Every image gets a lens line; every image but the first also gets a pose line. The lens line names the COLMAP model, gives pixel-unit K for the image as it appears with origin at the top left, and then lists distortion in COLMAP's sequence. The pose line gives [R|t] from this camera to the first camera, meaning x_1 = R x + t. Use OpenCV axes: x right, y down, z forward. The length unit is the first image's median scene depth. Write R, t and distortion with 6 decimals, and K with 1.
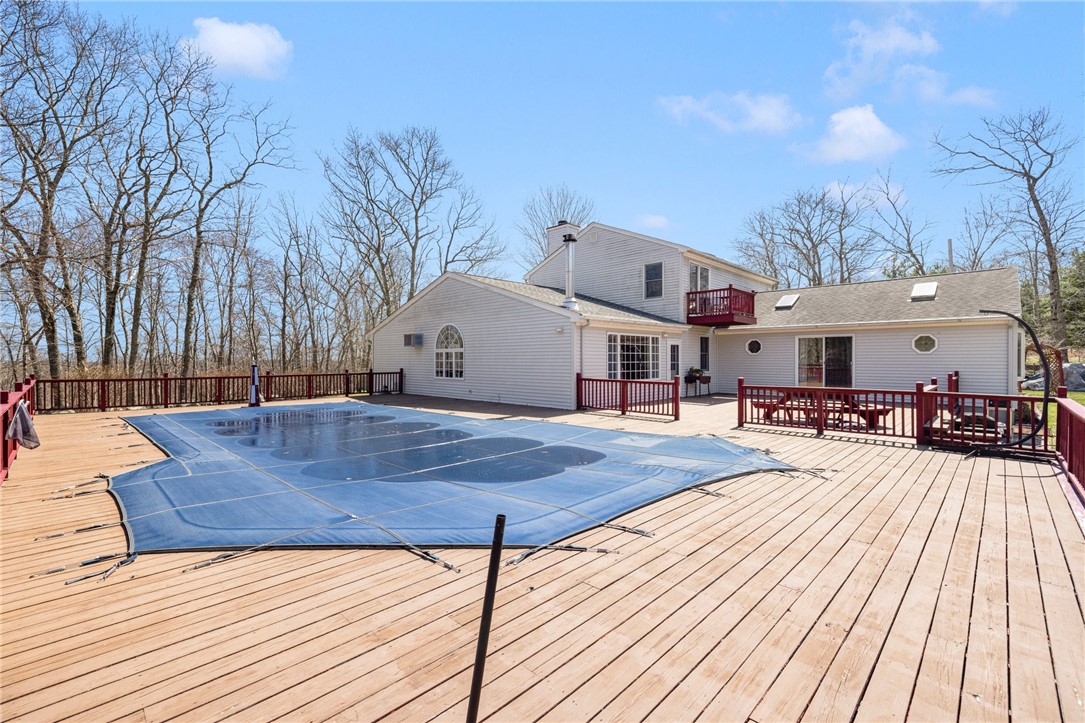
lens RADIAL K [[472.5, 0, 545.4], [0, 472.5, 357.5], [0, 0, 1]] dist [0.002609, 0.001290]
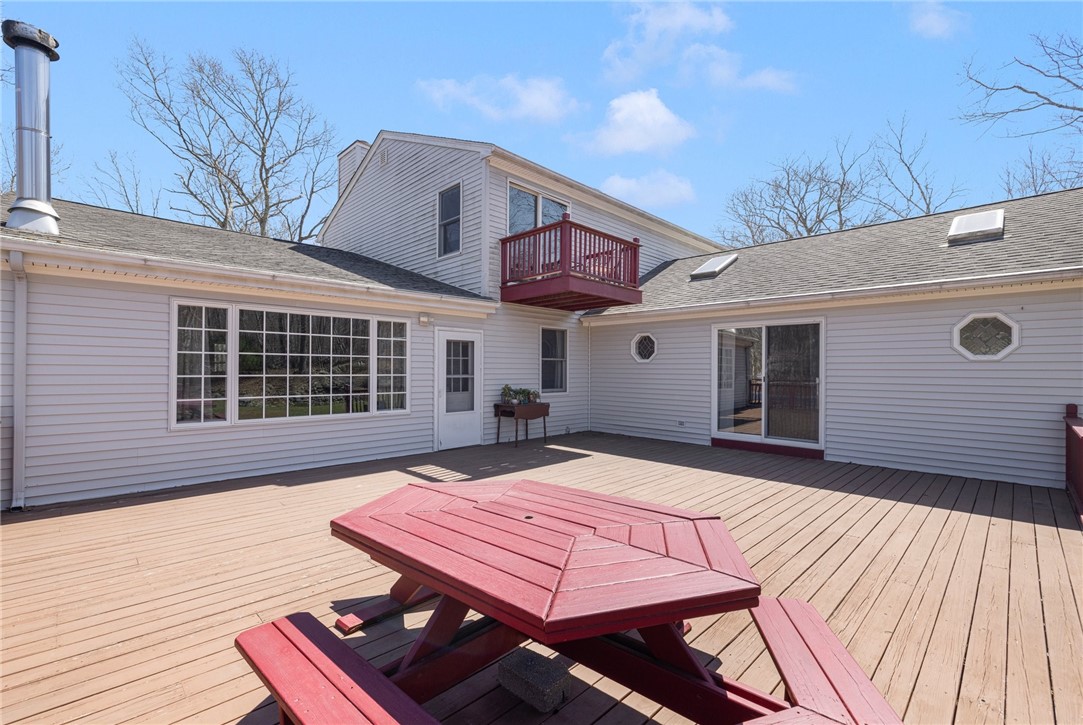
lens RADIAL K [[471.6, 0, 550.0], [0, 471.6, 366.9], [0, 0, 1]] dist [0.002609, 0.001290]
pose [[0.999904, 0.006515, -0.012198, 0.335972], [-0.006539, 0.999977, -0.001924, 0.000887], [0.012185, 0.002003, 0.999924, 0.459055]]
